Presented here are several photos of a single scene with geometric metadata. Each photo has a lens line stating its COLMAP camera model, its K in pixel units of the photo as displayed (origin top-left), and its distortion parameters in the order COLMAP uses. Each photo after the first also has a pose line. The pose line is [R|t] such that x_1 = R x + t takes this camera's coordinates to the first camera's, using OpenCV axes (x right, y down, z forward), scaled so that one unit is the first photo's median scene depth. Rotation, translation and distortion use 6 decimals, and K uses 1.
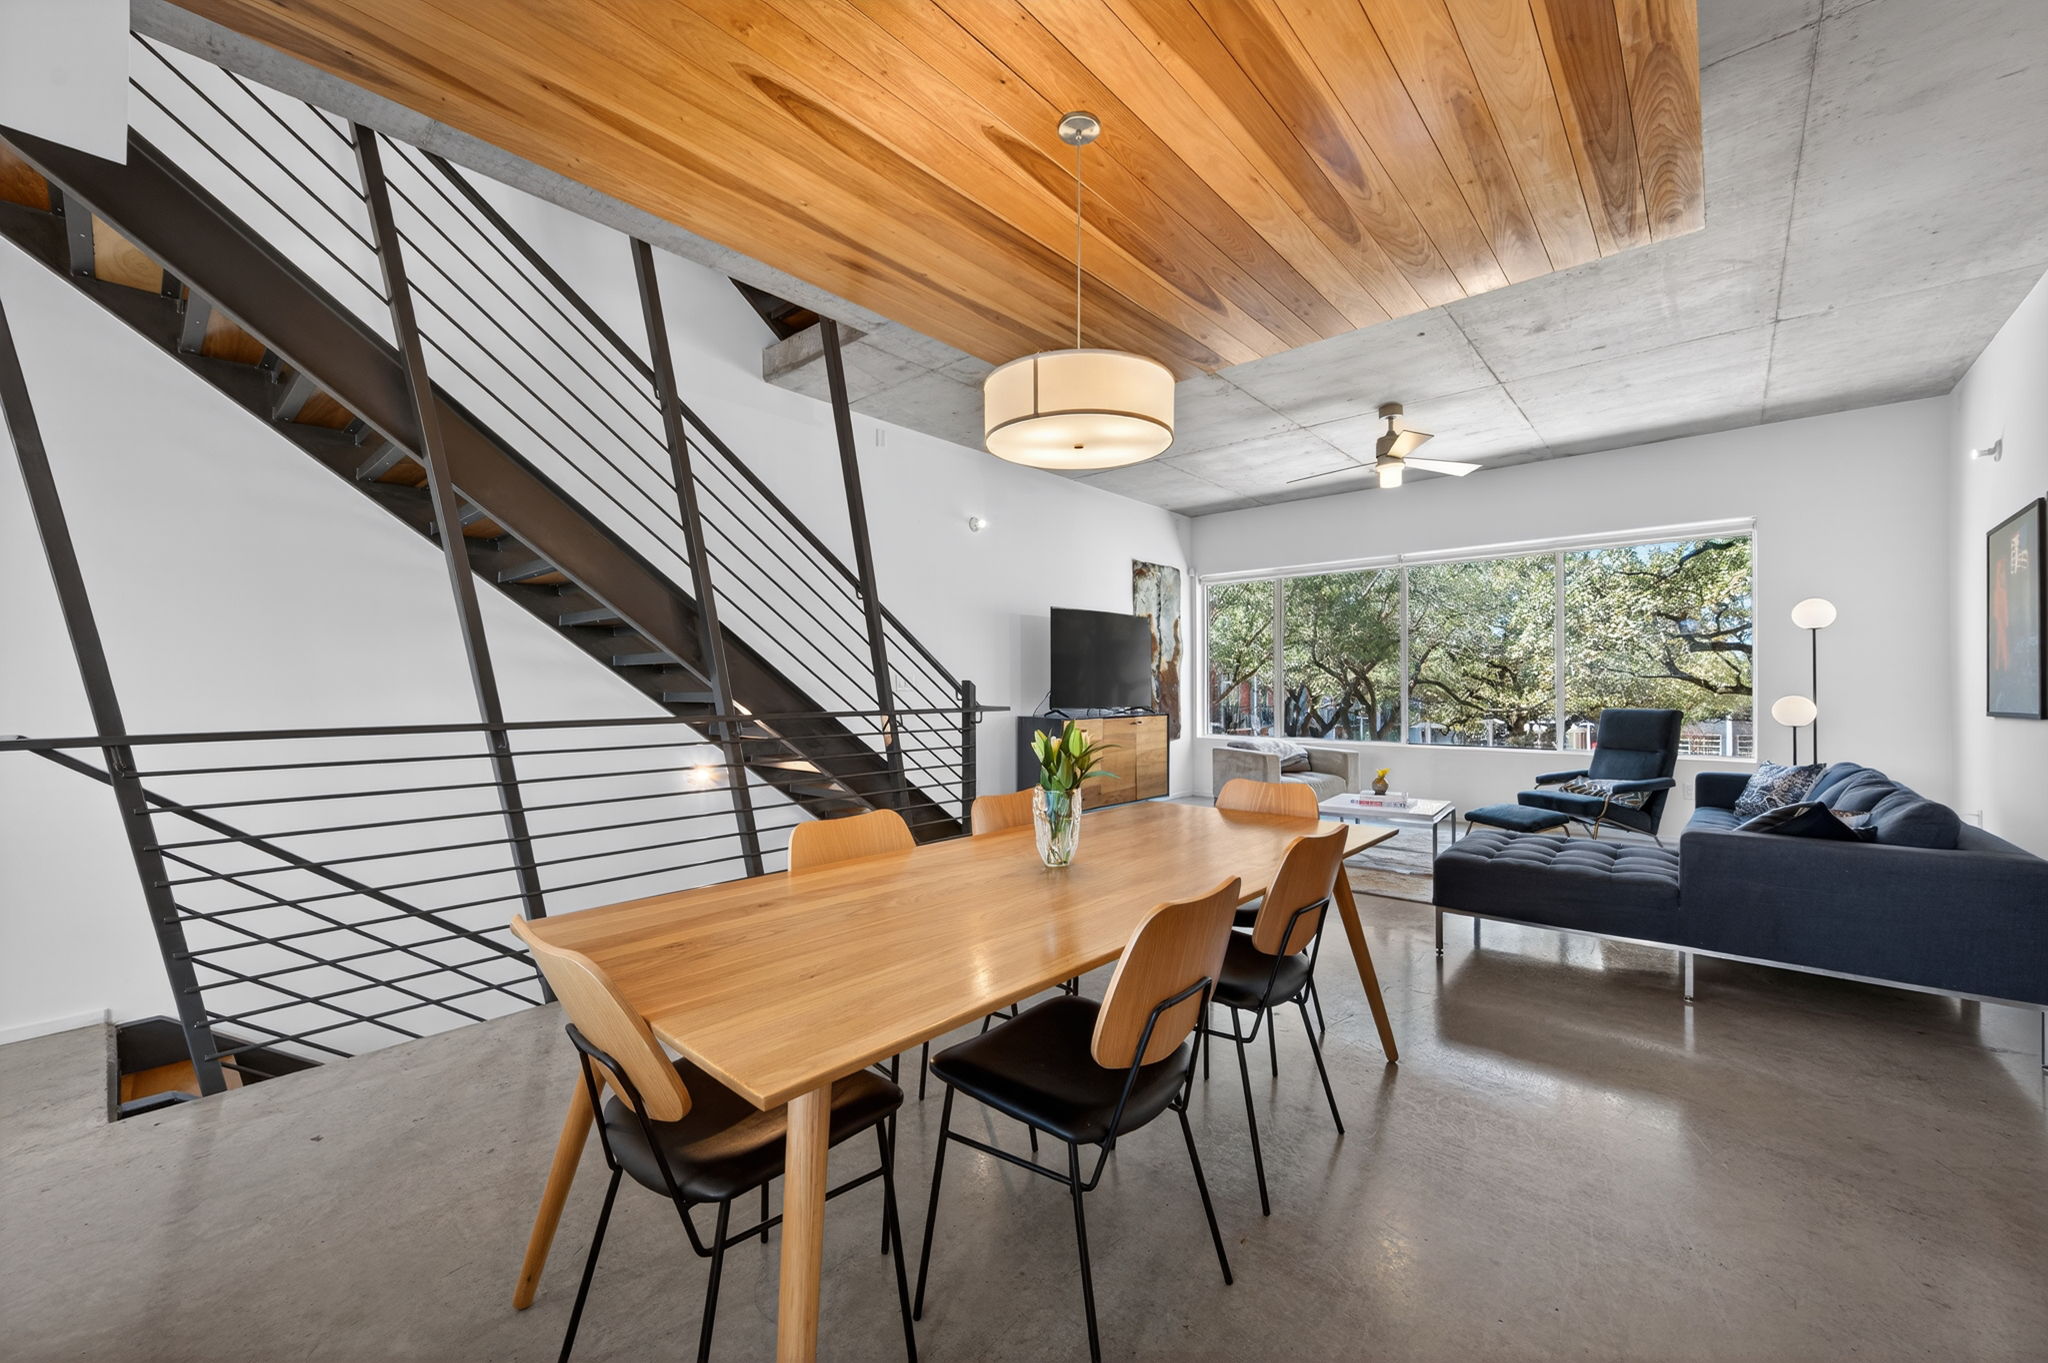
lens RADIAL K [[830.7, 0, 1029.9], [0, 830.7, 681.4], [0, 0, 1]] dist [0.008488, 0.000488]
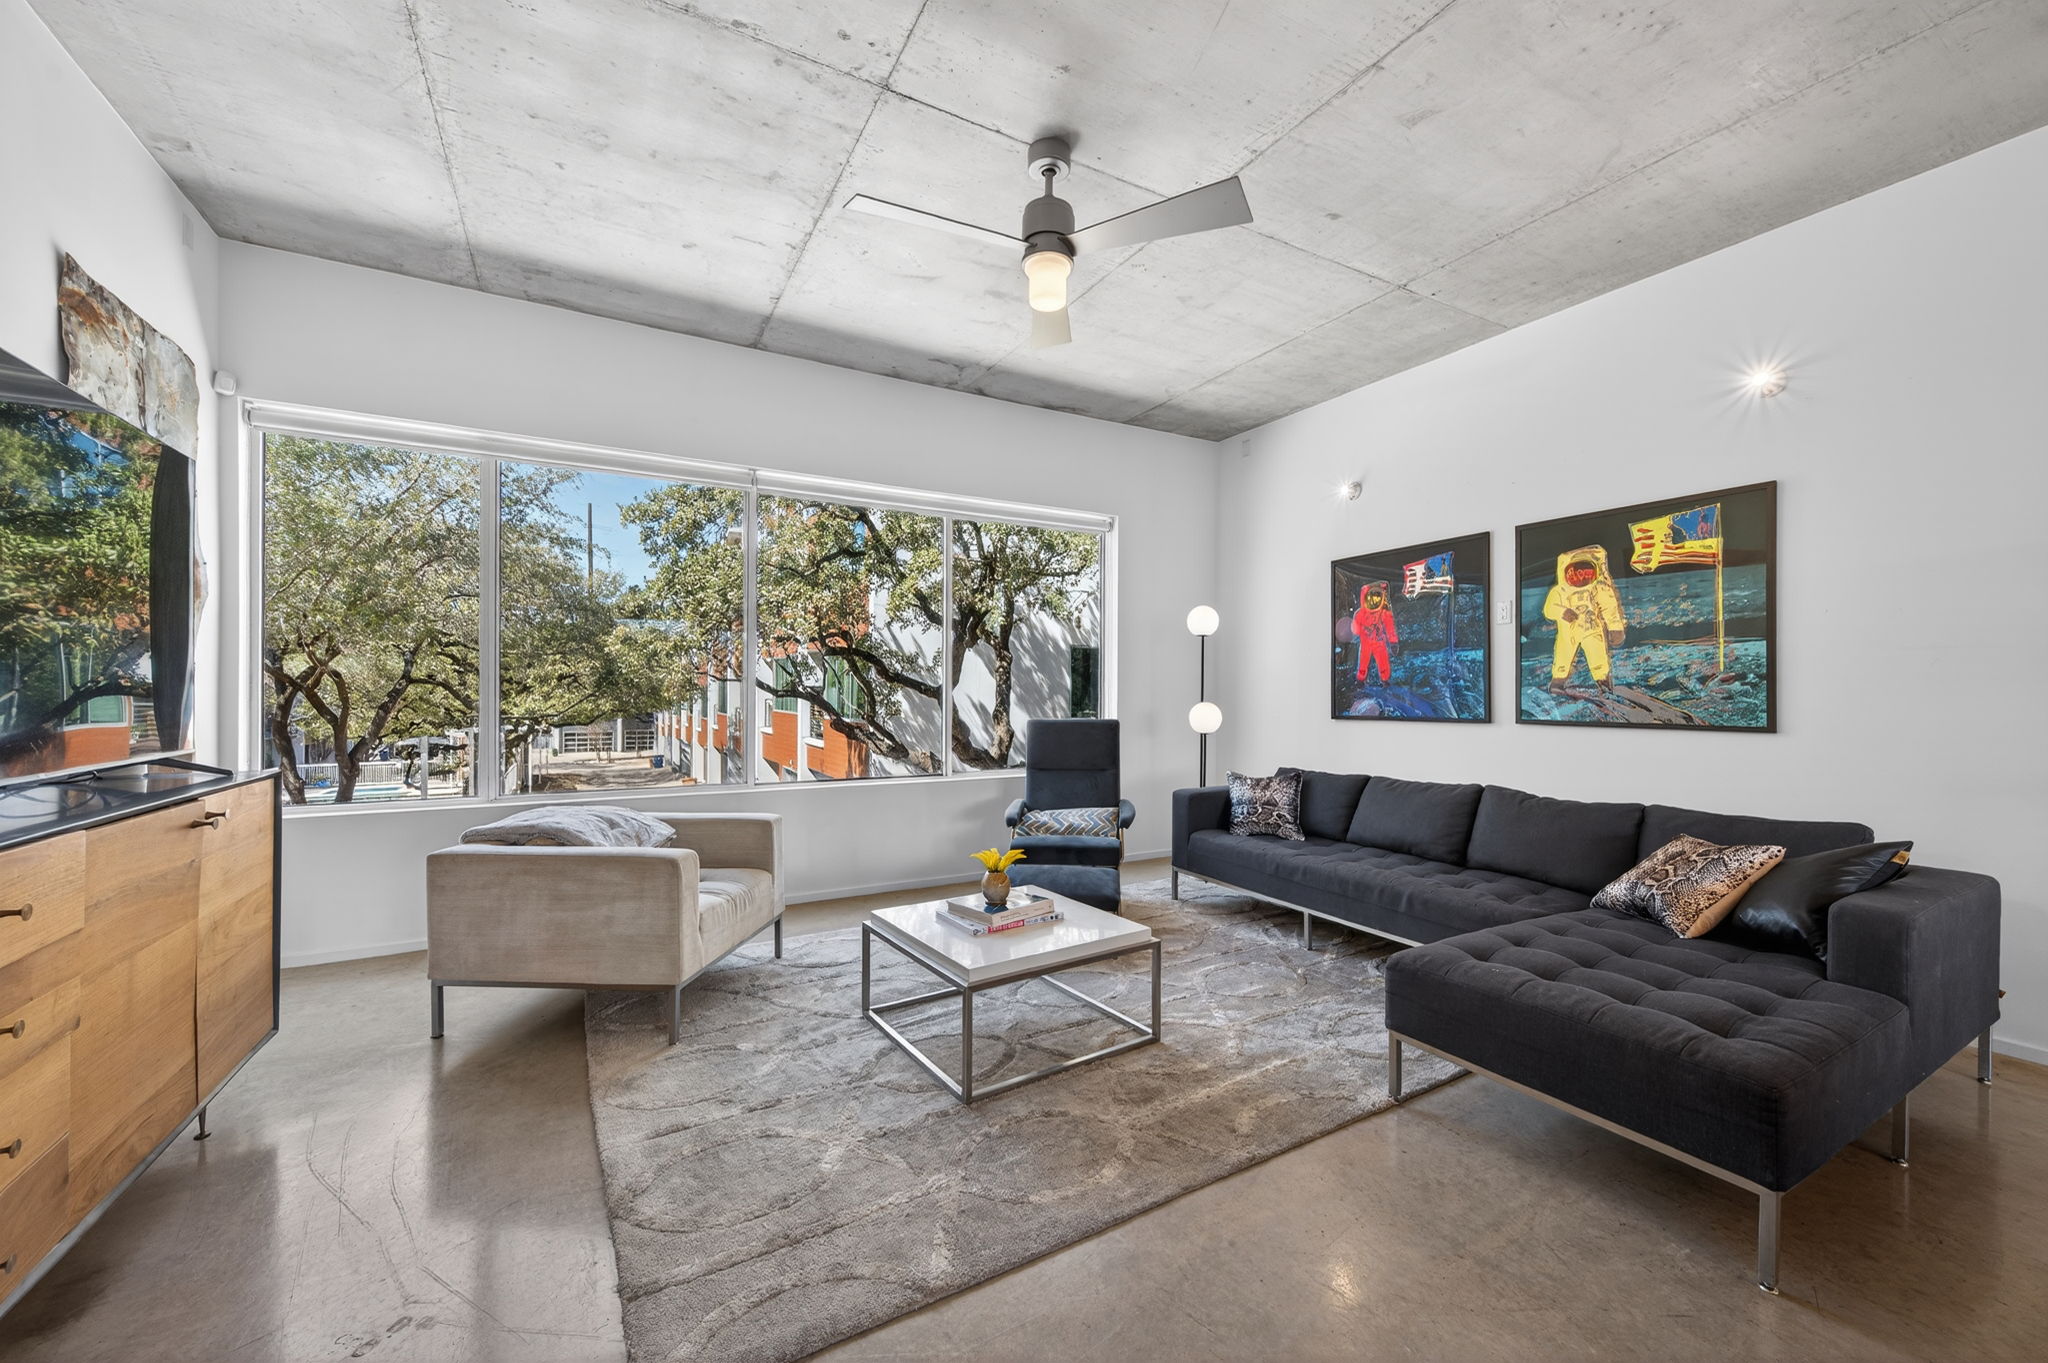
lens RADIAL K [[793.4, 0, 1020.5], [0, 793.4, 684.5], [0, 0, 1]] dist [0.000561, -0.000046]
pose [[0.338793, 0.013569, 0.940763, -0.024222], [-0.014073, 0.999857, -0.009353, 0.005250], [-0.940756, -0.010071, 0.338936, 0.702886]]
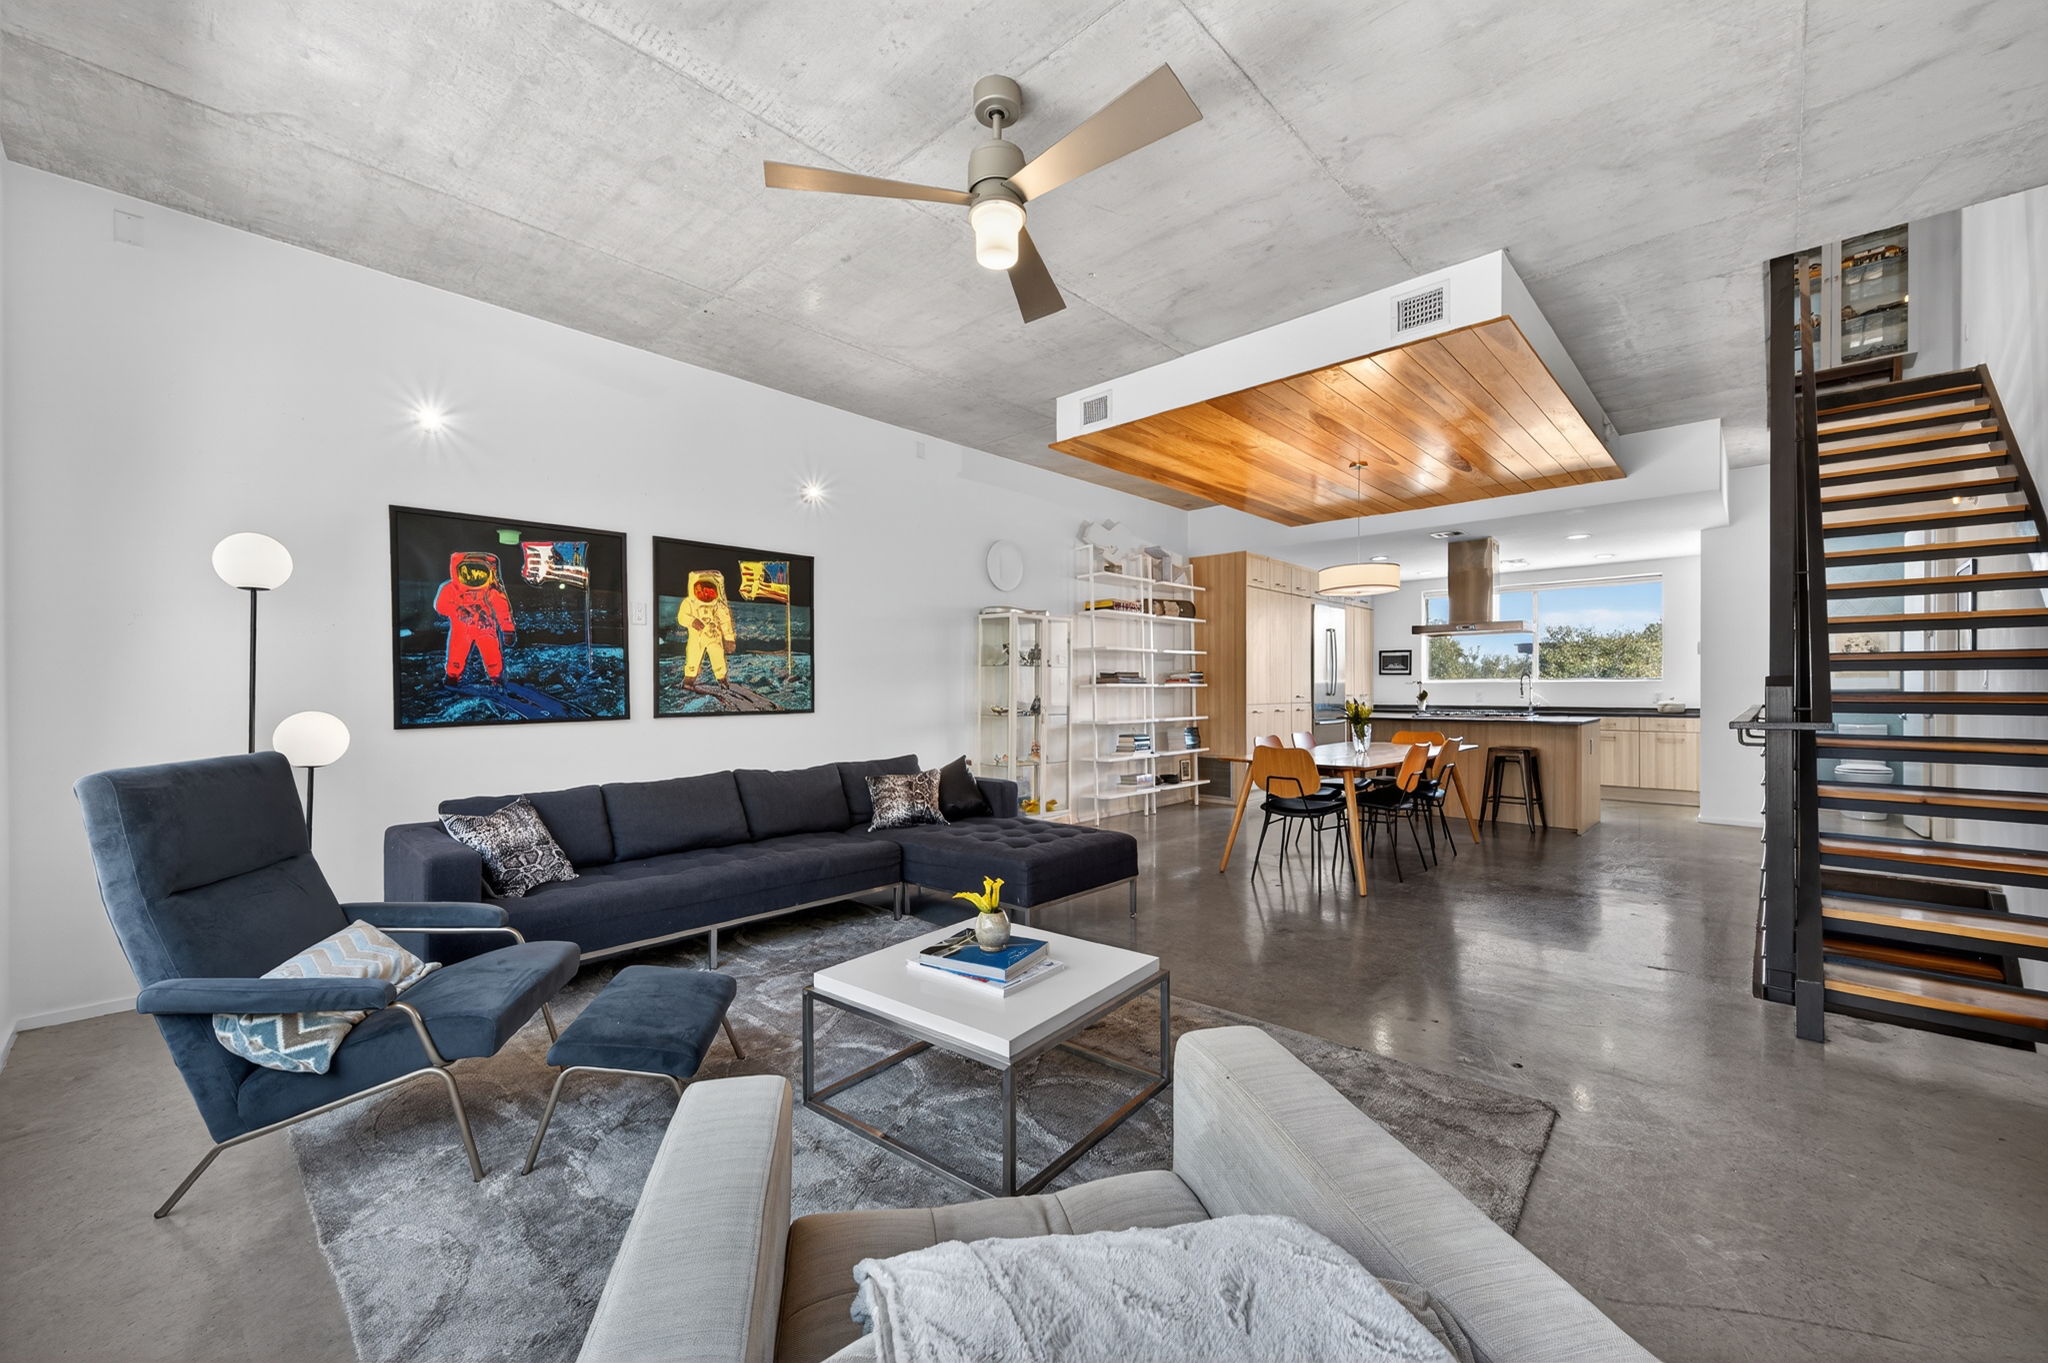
lens RADIAL K [[830.7, 0, 1002.0], [0, 830.7, 684.6], [0, 0, 1]] dist [0.008488, 0.000488]
pose [[-0.999404, 0.008205, 0.033542, 0.348984], [0.007911, 0.999929, -0.008865, 0.004864], [-0.033612, -0.008594, -0.999398, 1.214791]]
